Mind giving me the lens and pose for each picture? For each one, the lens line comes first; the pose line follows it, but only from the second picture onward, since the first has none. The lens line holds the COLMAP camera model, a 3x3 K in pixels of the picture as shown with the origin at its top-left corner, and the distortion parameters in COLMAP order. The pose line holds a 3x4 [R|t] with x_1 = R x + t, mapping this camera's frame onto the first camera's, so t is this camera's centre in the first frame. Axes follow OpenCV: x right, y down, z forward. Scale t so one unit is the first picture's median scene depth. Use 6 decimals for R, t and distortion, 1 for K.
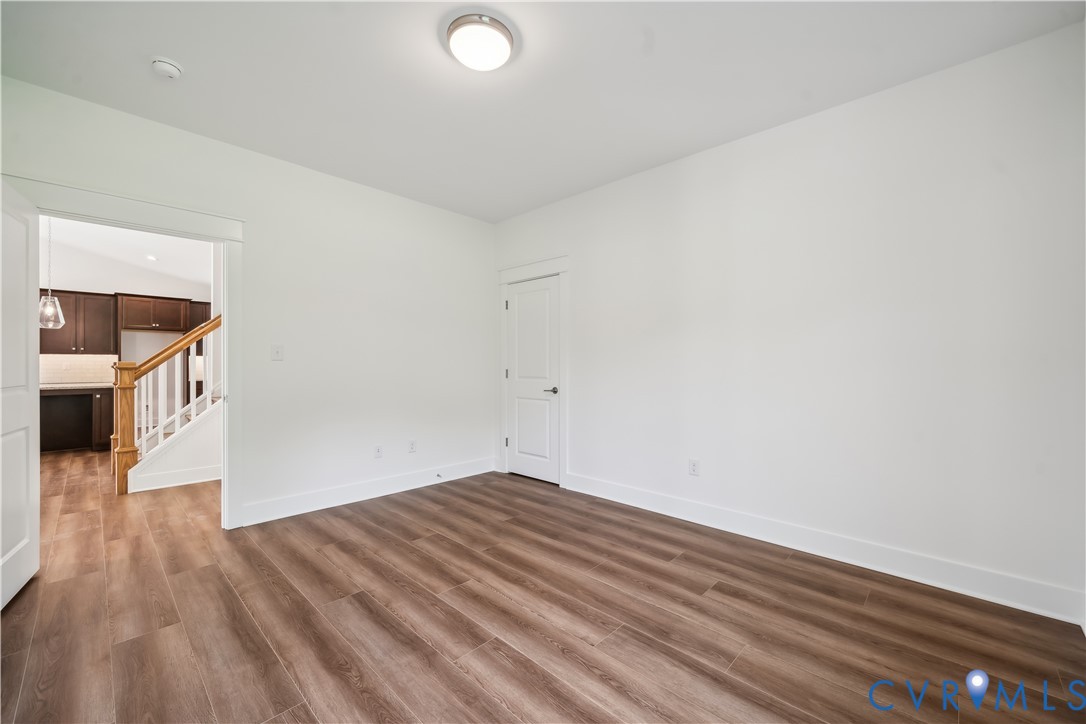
lens RADIAL K [[451.3, 0, 545.5], [0, 451.3, 362.5], [0, 0, 1]] dist [0.004704, -0.000649]
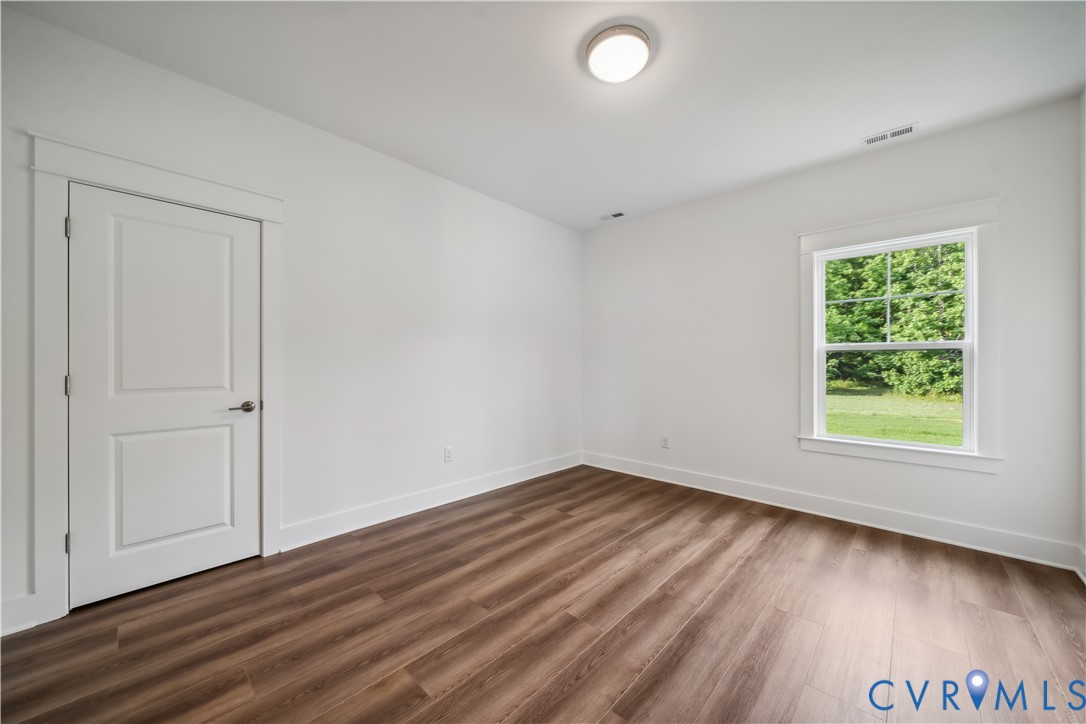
lens RADIAL K [[397.5, 0, 551.5], [0, 397.5, 367.0], [0, 0, 1]] dist [-0.001042, 0.000301]
pose [[-0.039734, -0.006546, 0.999189, -0.841247], [-0.007190, 0.999955, 0.006265, 0.002245], [-0.999184, -0.006935, -0.039780, 0.961665]]
